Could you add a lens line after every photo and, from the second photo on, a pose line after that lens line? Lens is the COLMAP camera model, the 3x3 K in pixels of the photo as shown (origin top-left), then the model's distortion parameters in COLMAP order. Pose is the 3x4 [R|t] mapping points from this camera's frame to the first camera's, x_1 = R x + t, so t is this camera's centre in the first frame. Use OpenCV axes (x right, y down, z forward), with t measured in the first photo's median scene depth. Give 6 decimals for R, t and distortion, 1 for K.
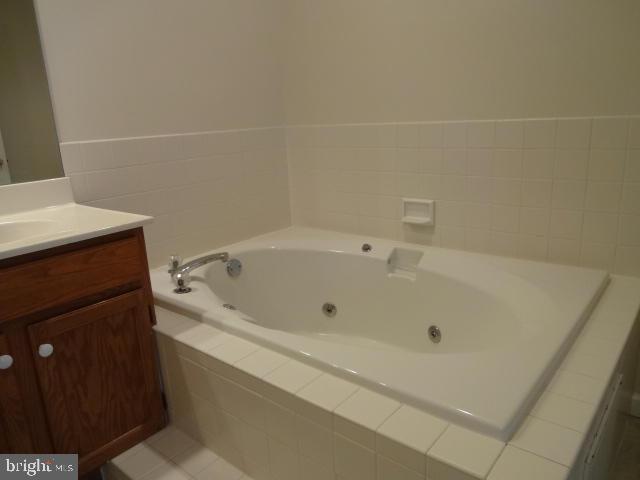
lens RADIAL K [[469.7, 0, 320.0], [0, 469.7, 240.0], [0, 0, 1]] dist [-0.009191, -0.006293]
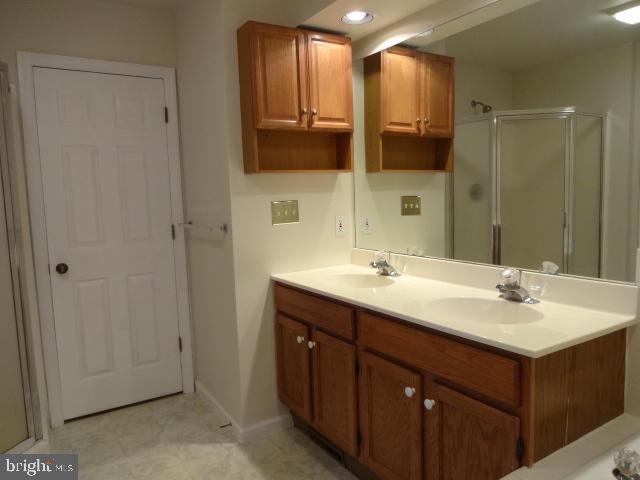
lens RADIAL K [[469.7, 0, 320.0], [0, 469.7, 240.0], [0, 0, 1]] dist [-0.009191, -0.006293]
pose [[-0.304870, 0.148549, -0.940738, 0.610351], [-0.207647, 0.953631, 0.217879, -0.388403], [0.929482, 0.261766, -0.259887, 0.883927]]
